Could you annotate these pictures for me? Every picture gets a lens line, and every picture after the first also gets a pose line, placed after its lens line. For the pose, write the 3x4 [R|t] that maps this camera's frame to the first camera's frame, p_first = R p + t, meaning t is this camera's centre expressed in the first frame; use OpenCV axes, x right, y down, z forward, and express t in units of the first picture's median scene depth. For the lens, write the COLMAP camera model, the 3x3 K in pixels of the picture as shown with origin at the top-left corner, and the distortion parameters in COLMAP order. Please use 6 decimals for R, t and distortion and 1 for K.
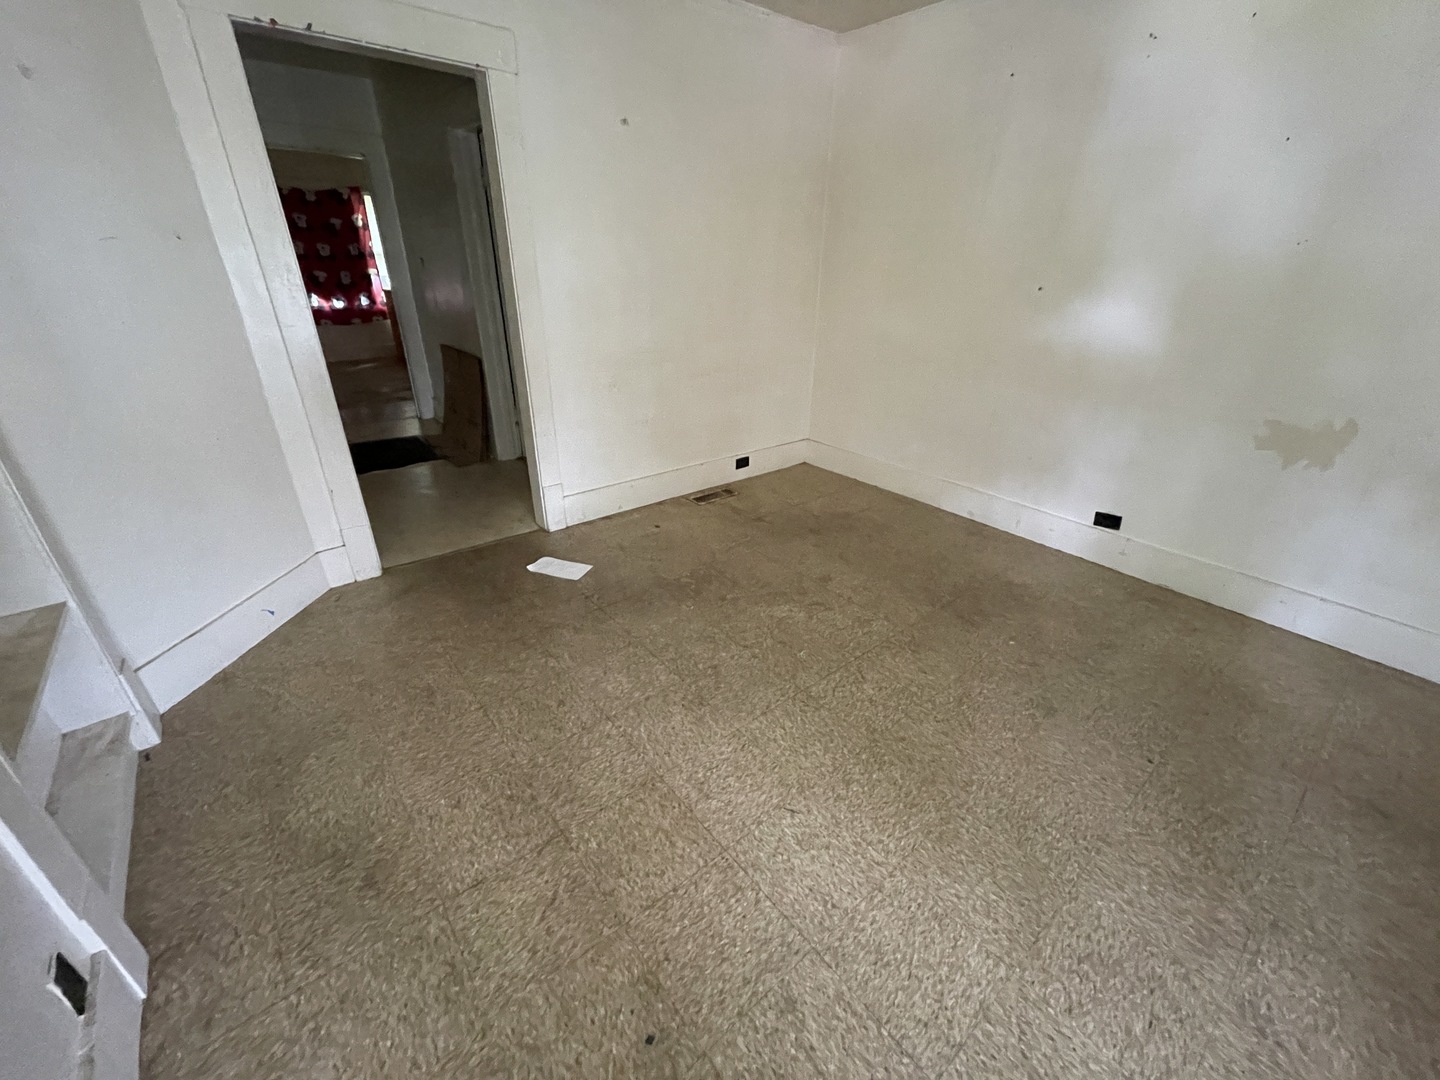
lens RADIAL K [[580.4, 0, 724.8], [0, 580.4, 537.2], [0, 0, 1]] dist [-0.000793, 0.000365]
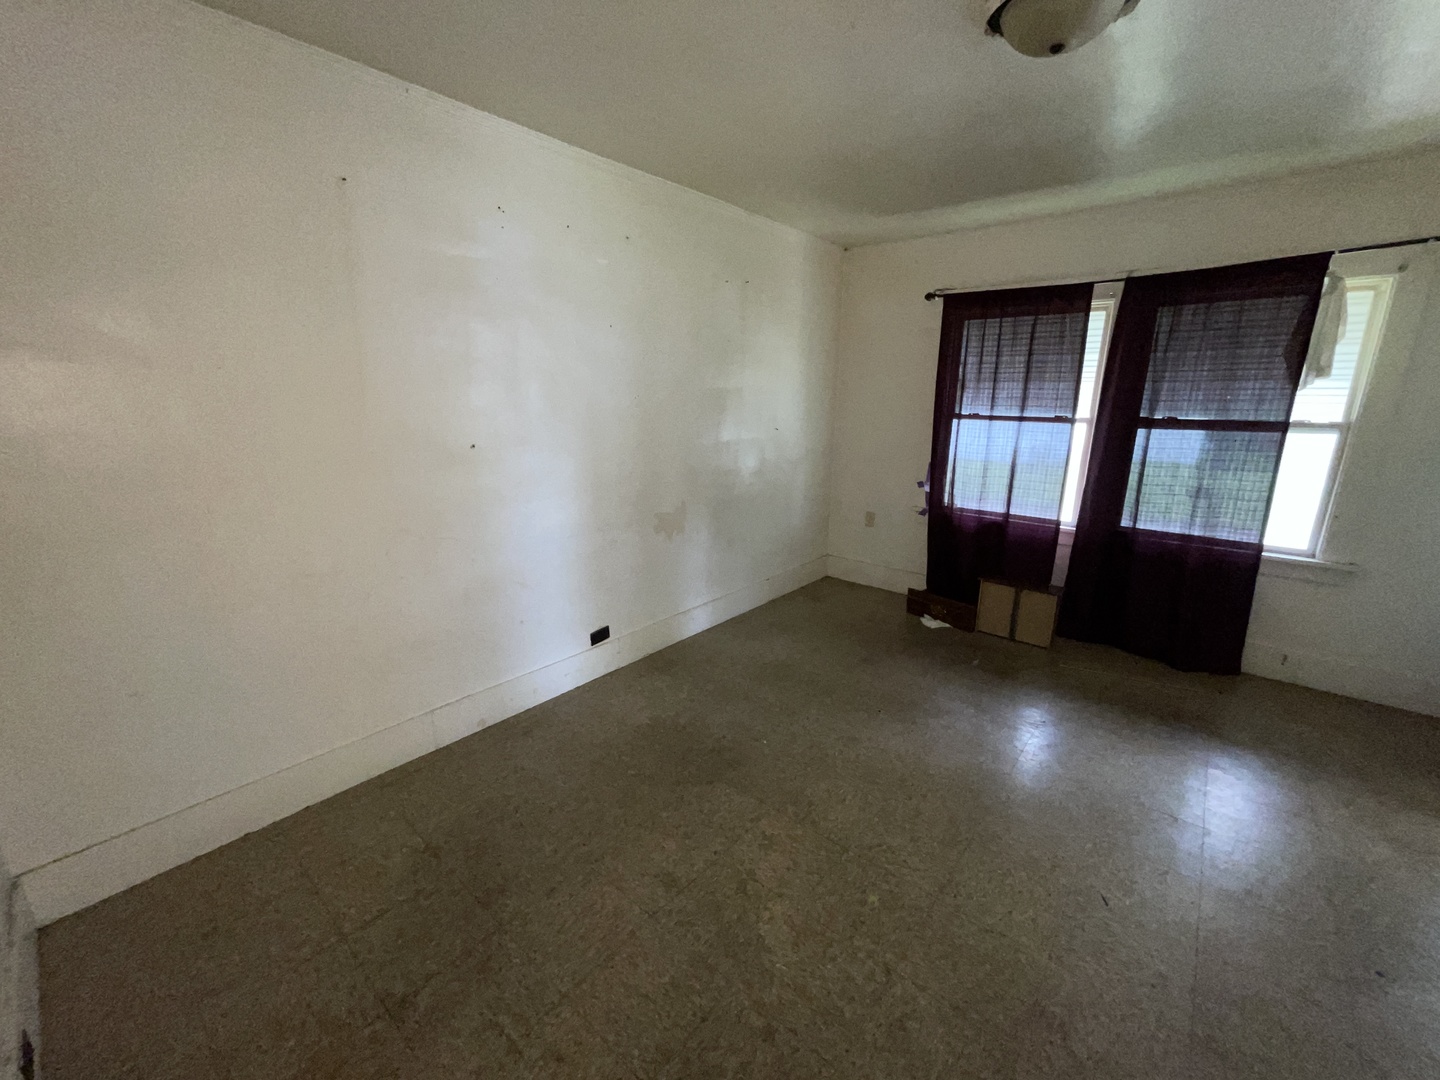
lens RADIAL K [[580.4, 0, 713.0], [0, 580.4, 544.2], [0, 0, 1]] dist [-0.000793, 0.000365]
pose [[-0.170541, -0.264000, 0.949326, -0.391180], [0.420582, 0.851764, 0.312424, -0.474299], [-0.891082, 0.452550, -0.034227, 0.879331]]
